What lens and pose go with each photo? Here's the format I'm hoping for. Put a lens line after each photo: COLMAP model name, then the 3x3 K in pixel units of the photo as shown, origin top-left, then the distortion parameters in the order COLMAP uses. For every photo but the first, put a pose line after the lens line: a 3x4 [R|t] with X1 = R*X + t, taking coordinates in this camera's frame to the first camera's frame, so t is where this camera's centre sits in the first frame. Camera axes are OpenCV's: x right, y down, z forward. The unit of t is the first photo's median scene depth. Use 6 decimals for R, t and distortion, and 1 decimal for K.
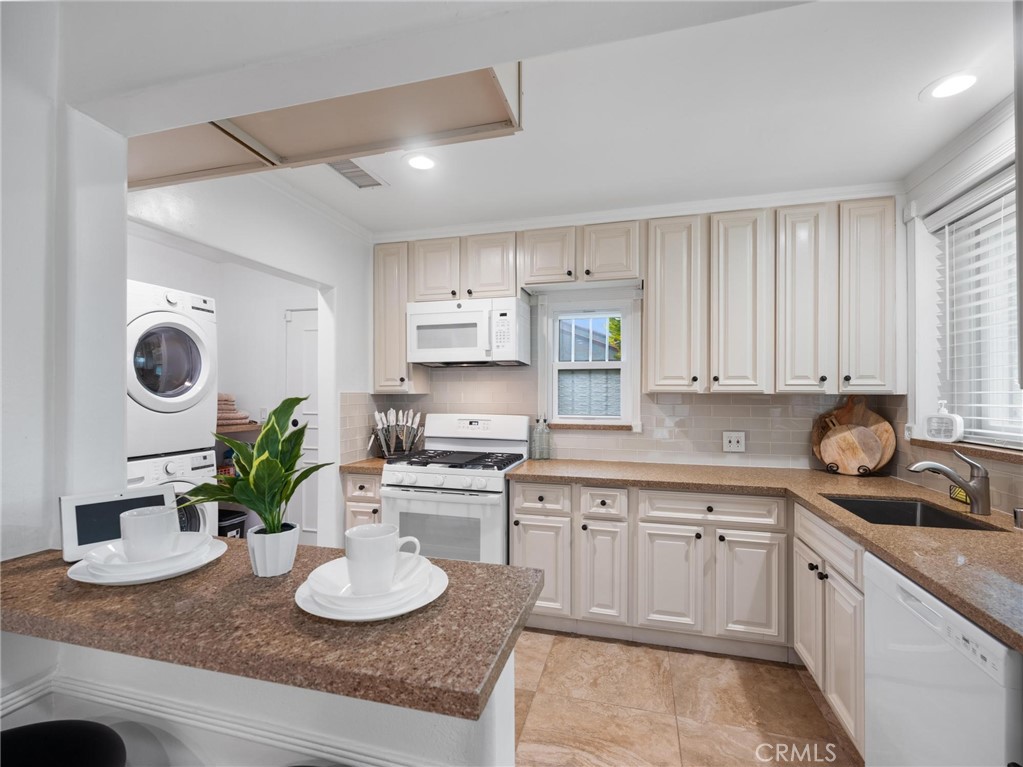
lens RADIAL K [[471.8, 0, 509.0], [0, 471.8, 391.5], [0, 0, 1]] dist [-0.003988, -0.000193]
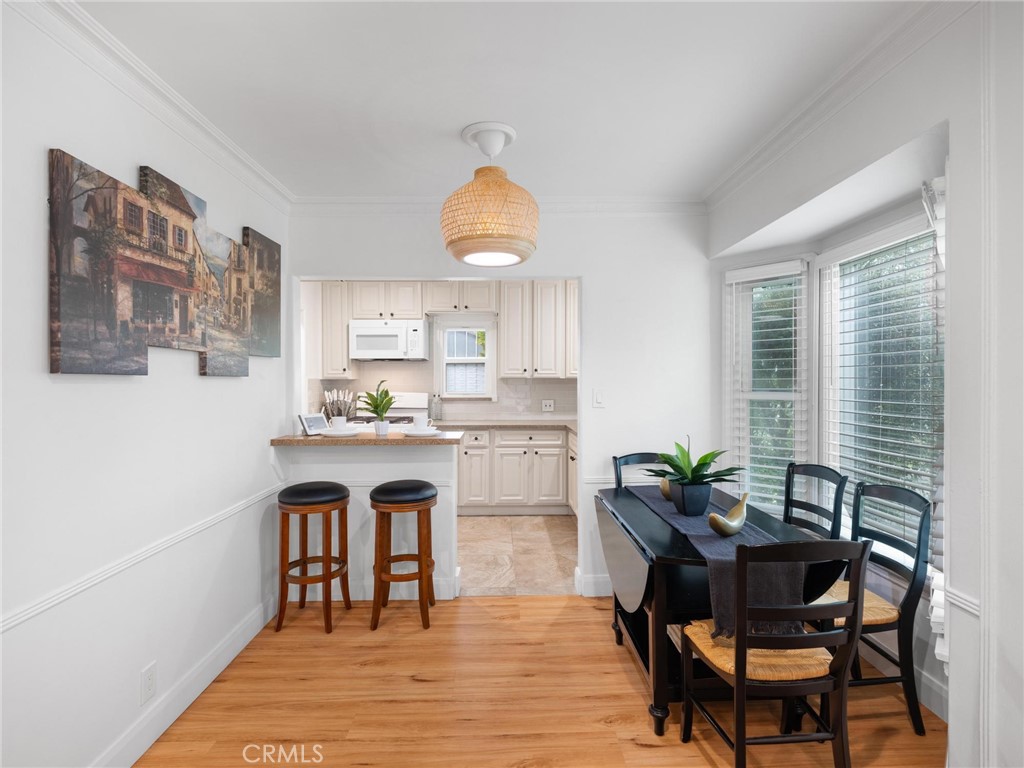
lens RADIAL K [[533.7, 0, 515.1], [0, 533.7, 382.6], [0, 0, 1]] dist [-0.003871, -0.000351]
pose [[0.957495, -0.004607, 0.288413, -0.234517], [0.001425, 0.999936, 0.011242, -0.002742], [-0.288446, -0.010353, 0.957440, -0.953082]]
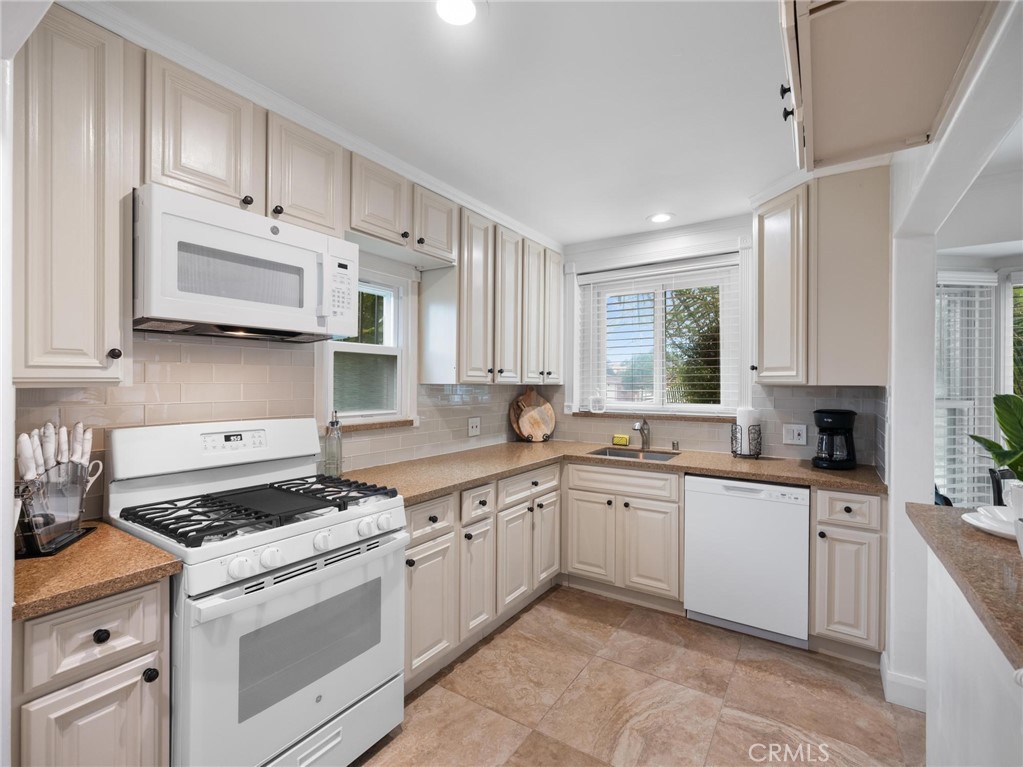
lens RADIAL K [[471.8, 0, 515.4], [0, 471.8, 383.5], [0, 0, 1]] dist [-0.003988, -0.000193]
pose [[0.296703, -0.002227, 0.954967, -0.627139], [-0.006108, 0.999972, 0.004230, -0.002859], [-0.954950, -0.007089, 0.296682, 0.626549]]
